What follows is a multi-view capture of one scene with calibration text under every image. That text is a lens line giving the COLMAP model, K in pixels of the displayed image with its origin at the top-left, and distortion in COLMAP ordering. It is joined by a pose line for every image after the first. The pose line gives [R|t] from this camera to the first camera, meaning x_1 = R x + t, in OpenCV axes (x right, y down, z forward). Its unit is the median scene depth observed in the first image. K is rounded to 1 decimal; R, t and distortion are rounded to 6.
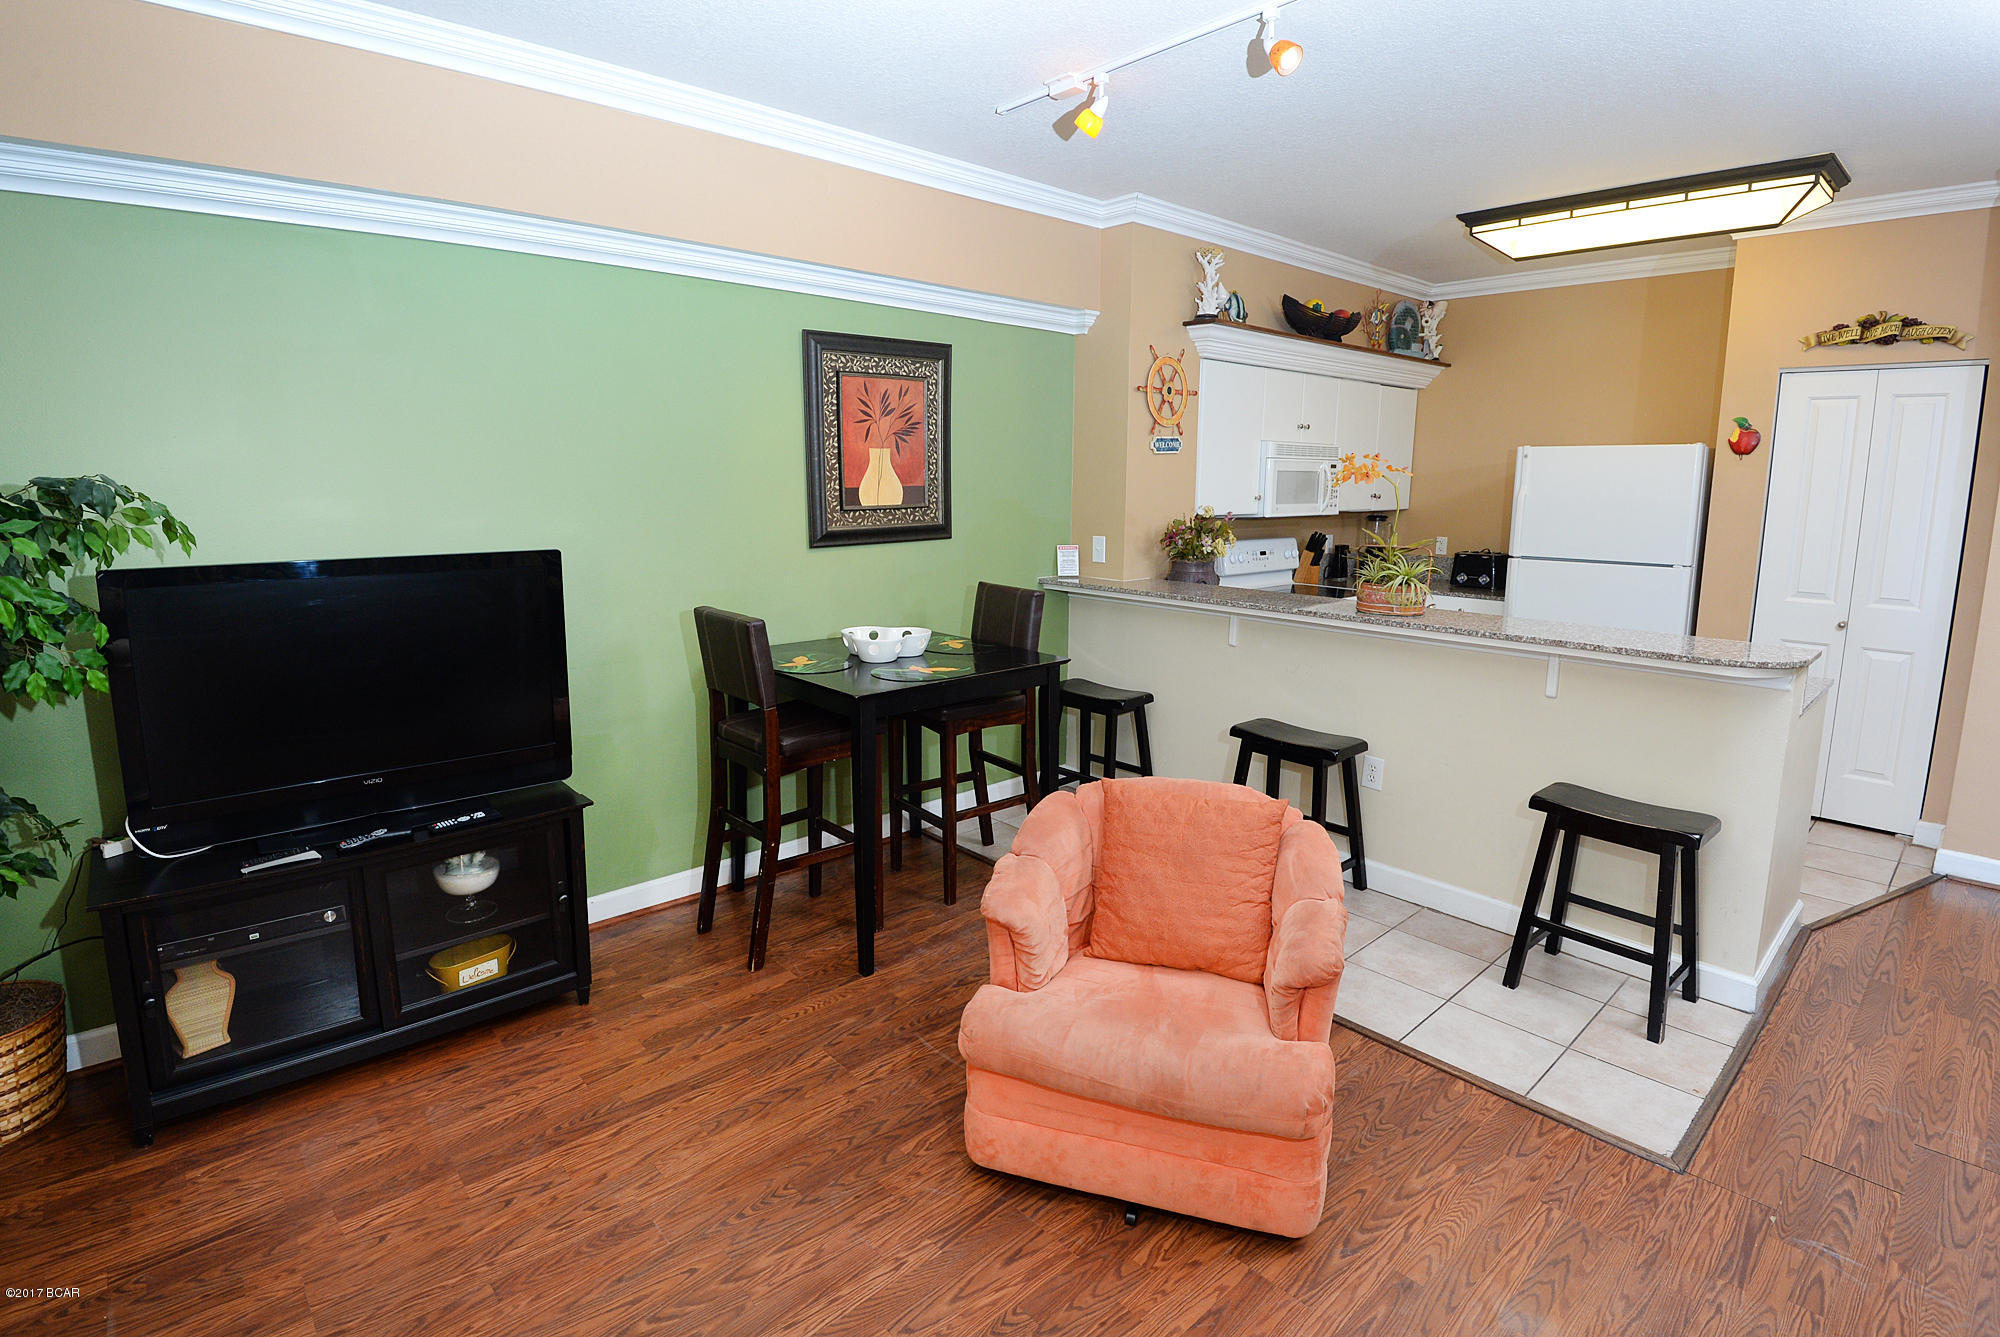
lens RADIAL K [[968.0, 0, 989.2], [0, 968.0, 630.5], [0, 0, 1]] dist [-0.014219, -0.018908]
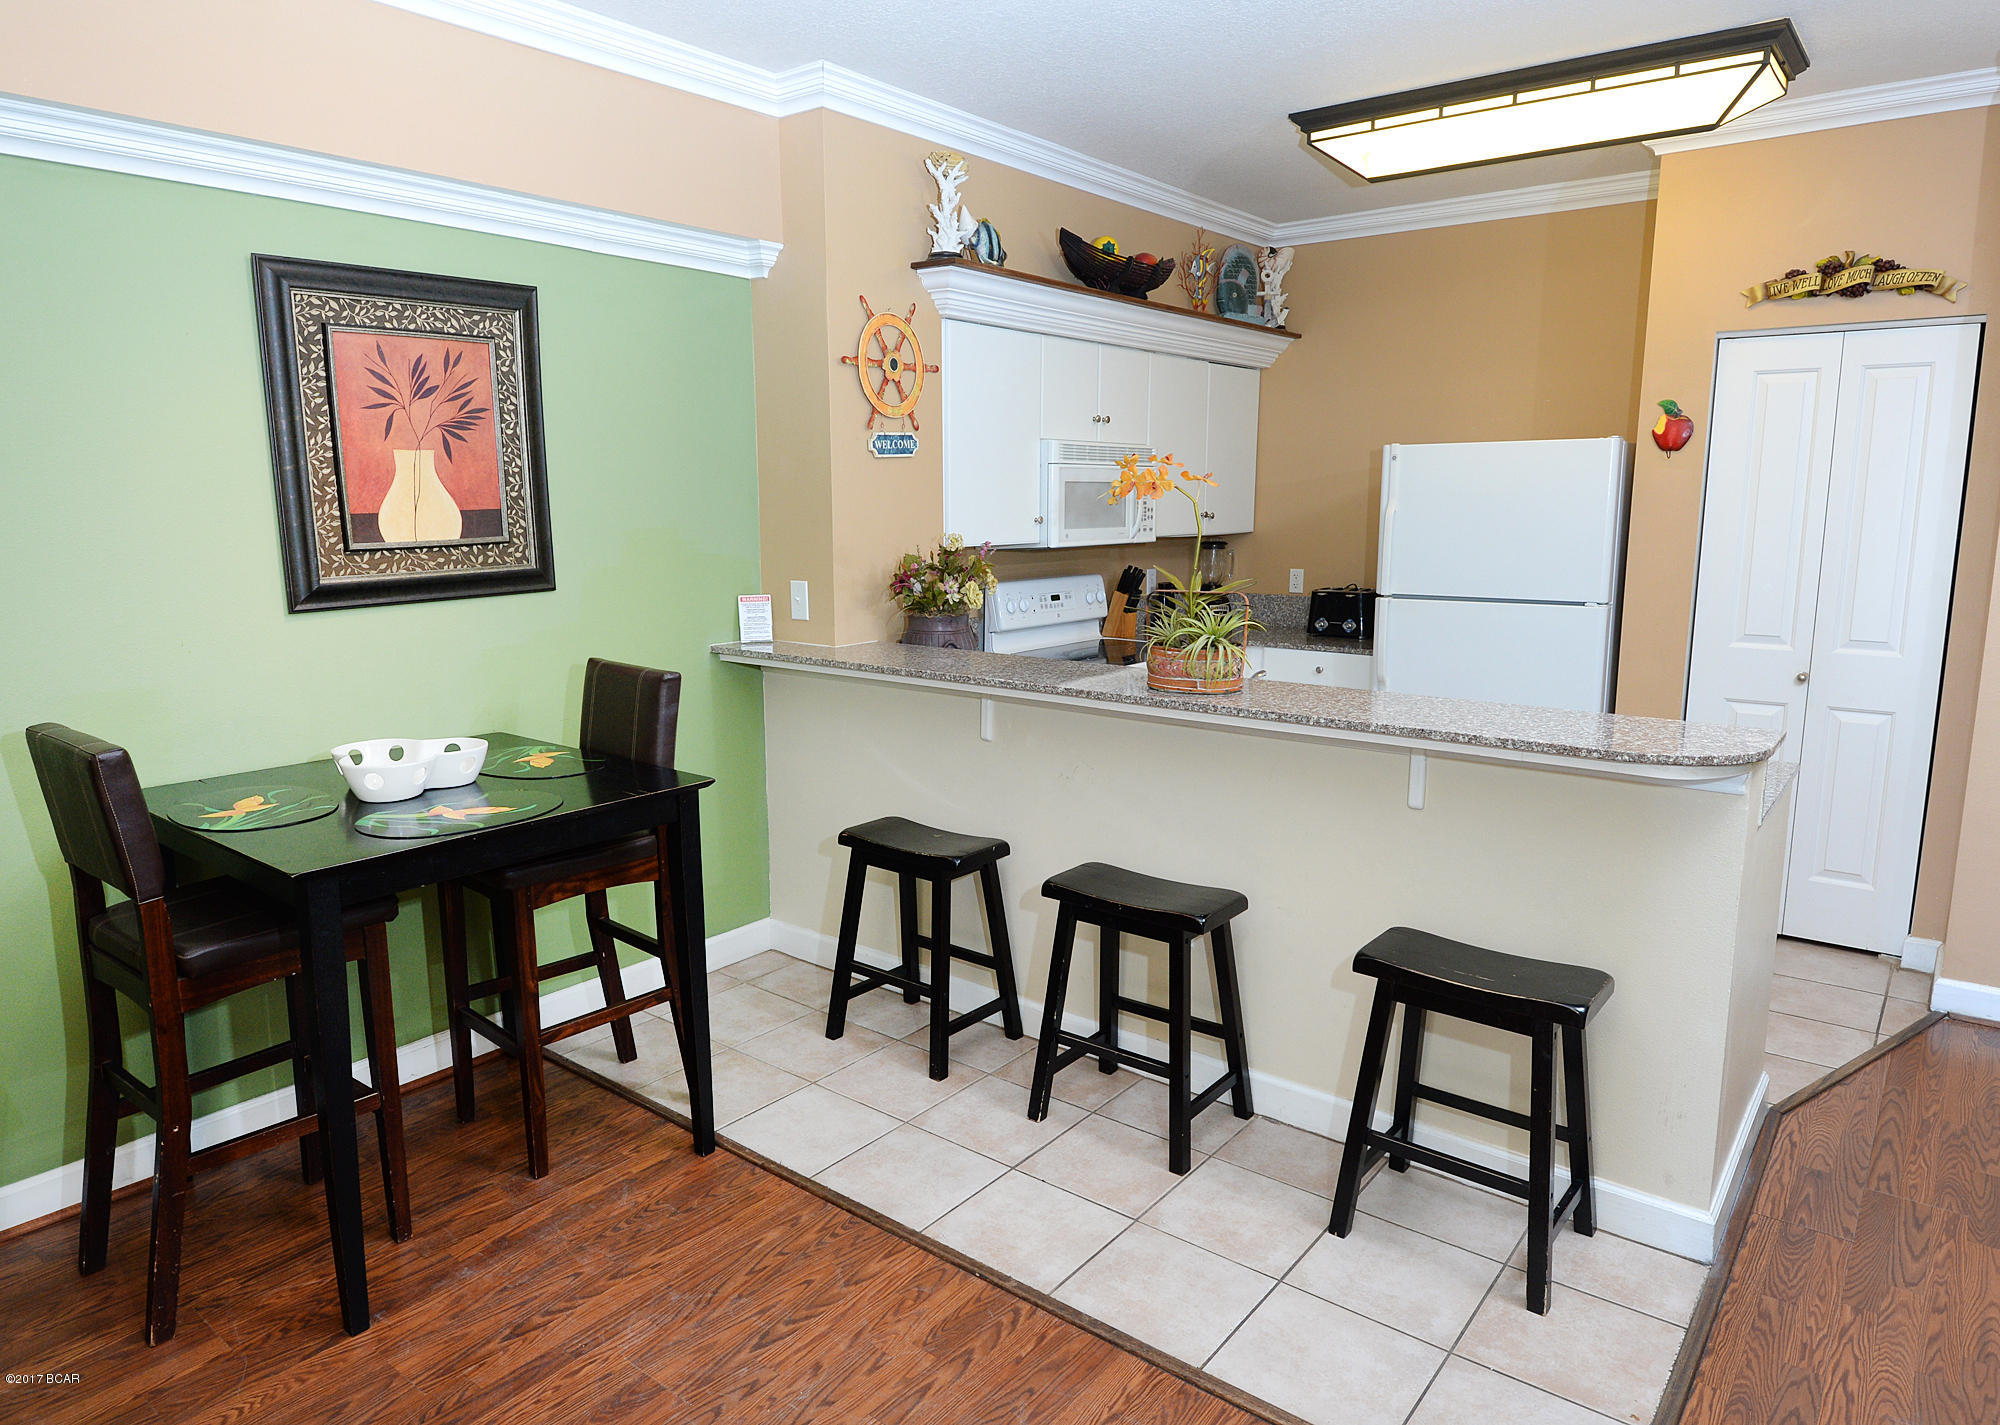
lens RADIAL K [[1246.5, 0, 978.4], [0, 1246.5, 707.4], [0, 0, 1]] dist [0.025394, -0.042706]
pose [[0.986440, -0.036542, 0.160004, 0.109528], [0.034543, 0.999287, 0.015256, -0.021241], [-0.160447, -0.009522, 0.986998, 0.138466]]
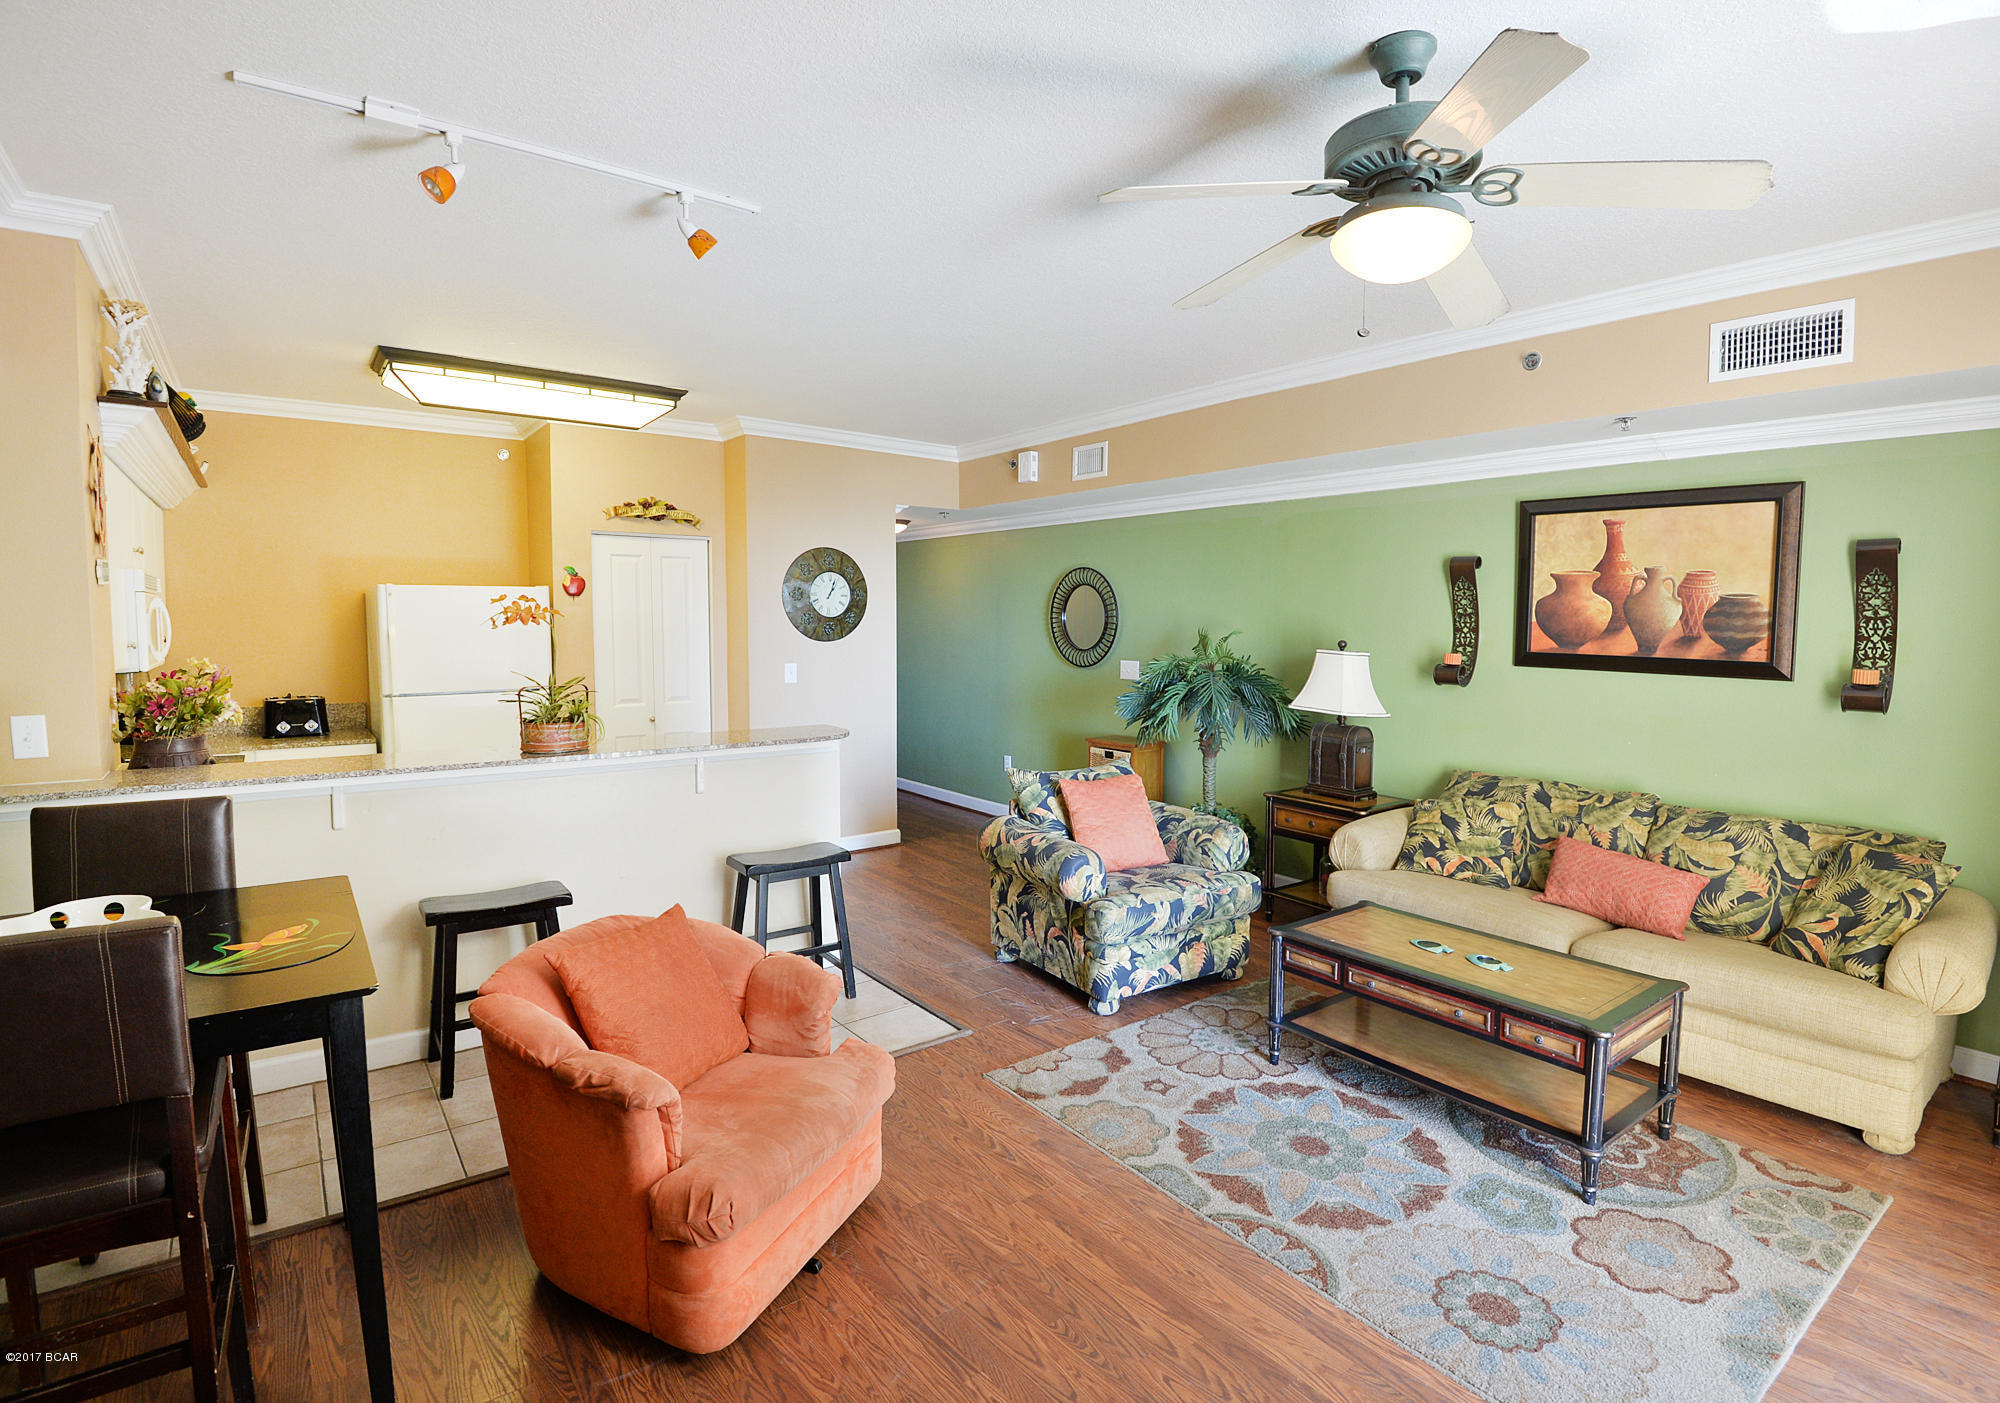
lens RADIAL K [[973.7, 0, 1000.0], [0, 973.7, 701.5], [0, 0, 1]] dist [-0.034206, -0.000916]
pose [[0.085483, -0.088236, 0.992425, -0.490971], [0.151817, 0.985593, 0.074552, -0.064839], [-0.984705, 0.144294, 0.097647, 0.381479]]
